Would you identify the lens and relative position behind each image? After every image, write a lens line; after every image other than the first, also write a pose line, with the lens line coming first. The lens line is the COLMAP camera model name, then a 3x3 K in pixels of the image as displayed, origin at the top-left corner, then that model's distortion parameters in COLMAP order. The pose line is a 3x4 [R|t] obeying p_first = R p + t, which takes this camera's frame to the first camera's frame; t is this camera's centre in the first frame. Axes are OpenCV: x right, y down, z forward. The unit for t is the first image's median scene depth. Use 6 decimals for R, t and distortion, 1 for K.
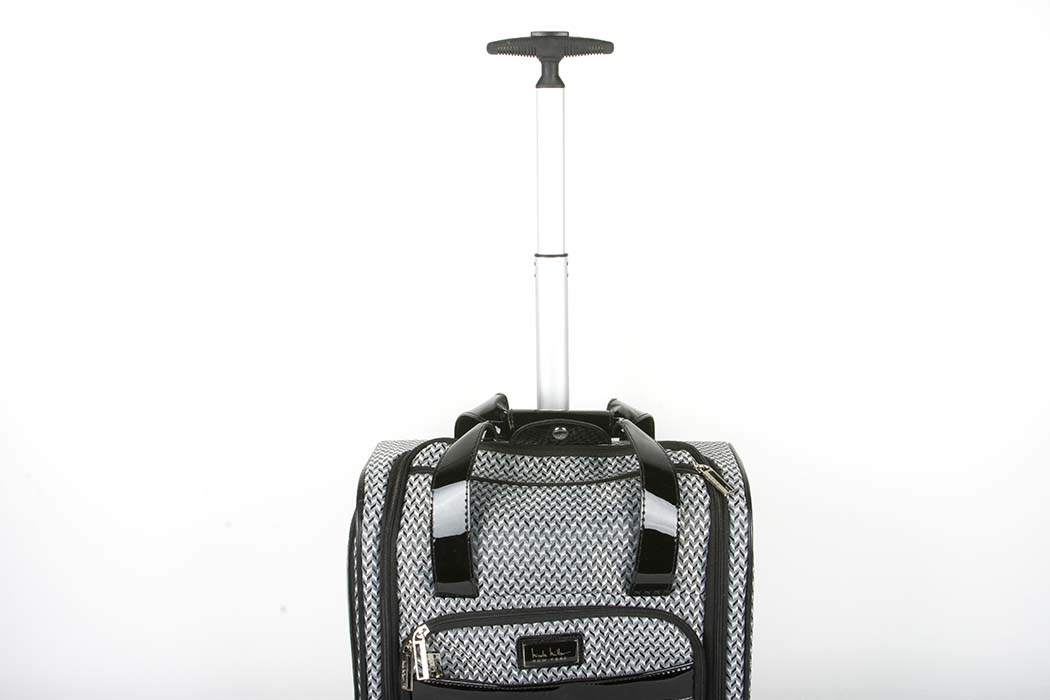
lens RADIAL K [[1378.5, 0, 518.5], [0, 1378.5, 347.1], [0, 0, 1]] dist [-0.168264, 0.000000]
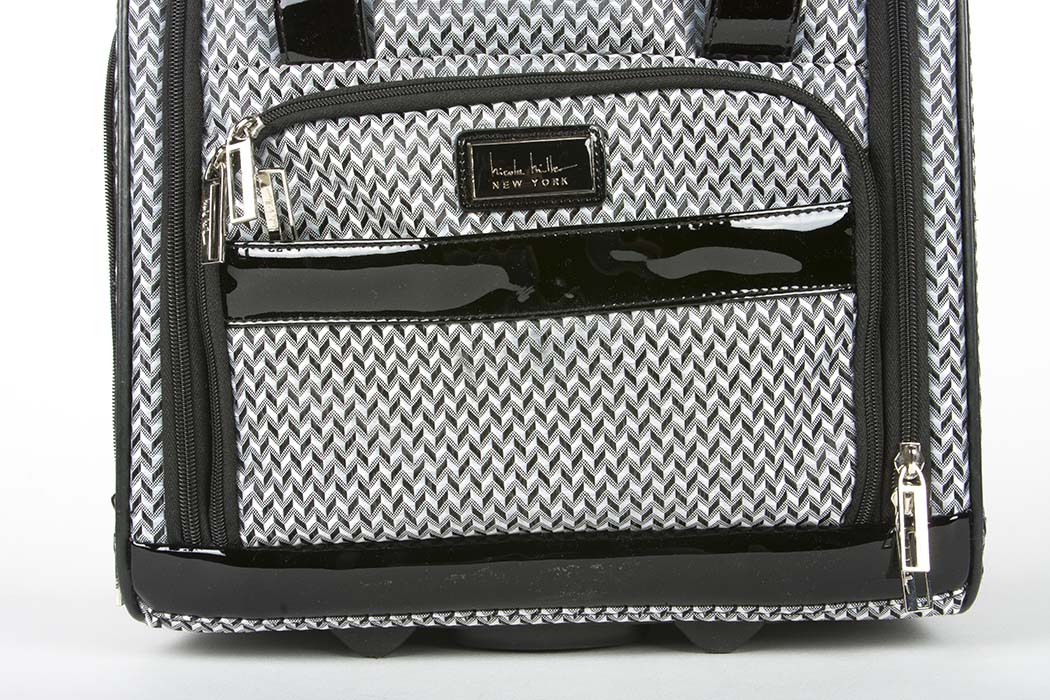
lens RADIAL K [[1636.1, 0, 524.7], [0, 1636.1, 338.5], [0, 0, 1]] dist [-0.106582, 0.000000]
pose [[0.999949, -0.007597, -0.006687, 0.024078], [0.006168, 0.981276, -0.192509, 0.378175], [0.008024, 0.192458, 0.981272, 0.482010]]
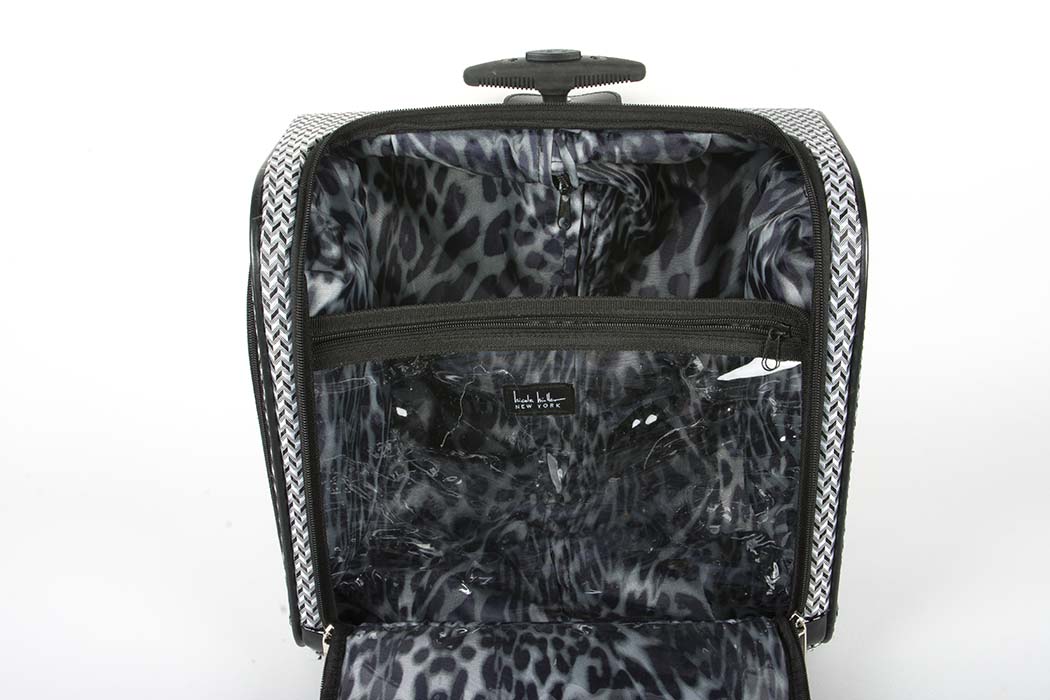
lens RADIAL K [[1378.5, 0, 526.6], [0, 1378.5, 393.6], [0, 0, 1]] dist [-0.168264, 0.000000]
pose [[0.999844, -0.017384, 0.003068, 0.007869], [0.015652, 0.953434, 0.301196, 0.000144], [-0.008161, -0.301101, 0.953557, 0.370477]]
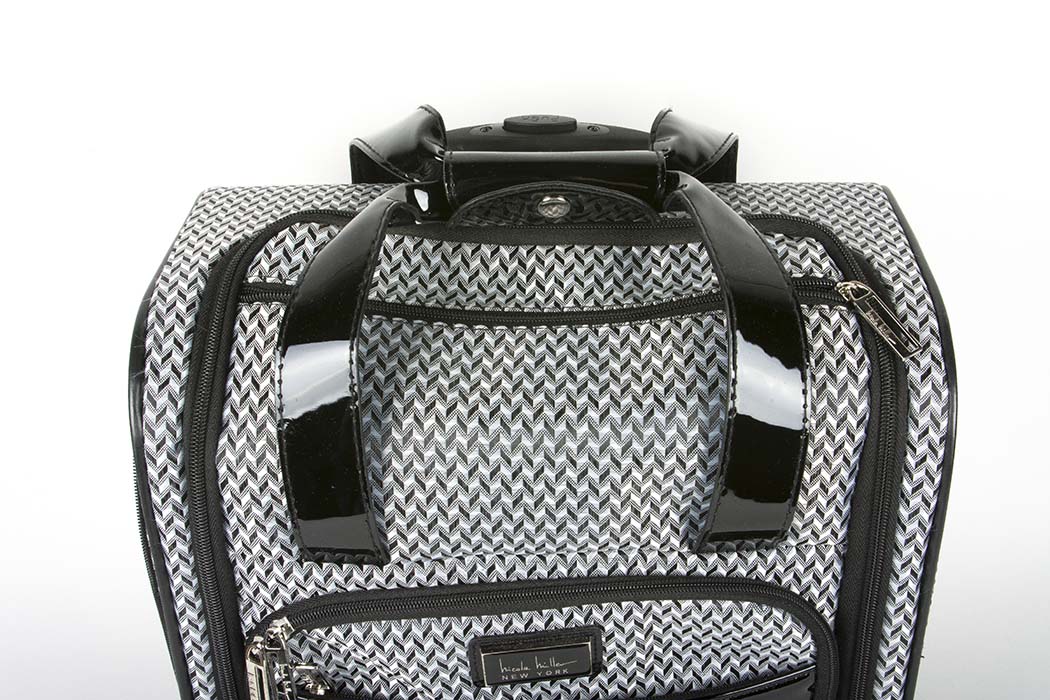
lens RADIAL K [[1413.8, 0, 527.4], [0, 1413.8, 380.1], [0, 0, 1]] dist [-0.122977, 0.000000]
pose [[0.999873, -0.015549, 0.003515, 0.019633], [0.013099, 0.927030, 0.374758, -0.067898], [-0.009085, -0.374665, 0.927116, 0.551890]]
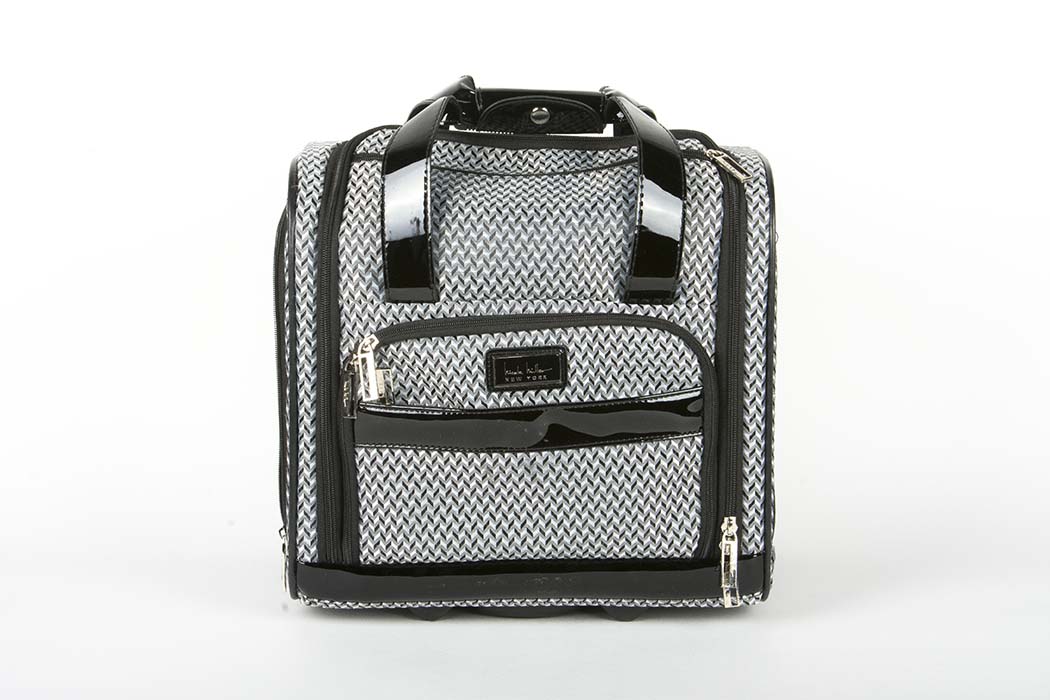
lens RADIAL K [[2395.6, 0, 529.7], [0, 2395.6, 356.3], [0, 0, 1]] dist [0.245702, 0.000000]
pose [[0.999425, 0.007342, 0.033112, -0.022232], [-0.007262, 0.999970, -0.002514, 0.217312], [-0.033130, 0.002272, 0.999448, -0.427984]]
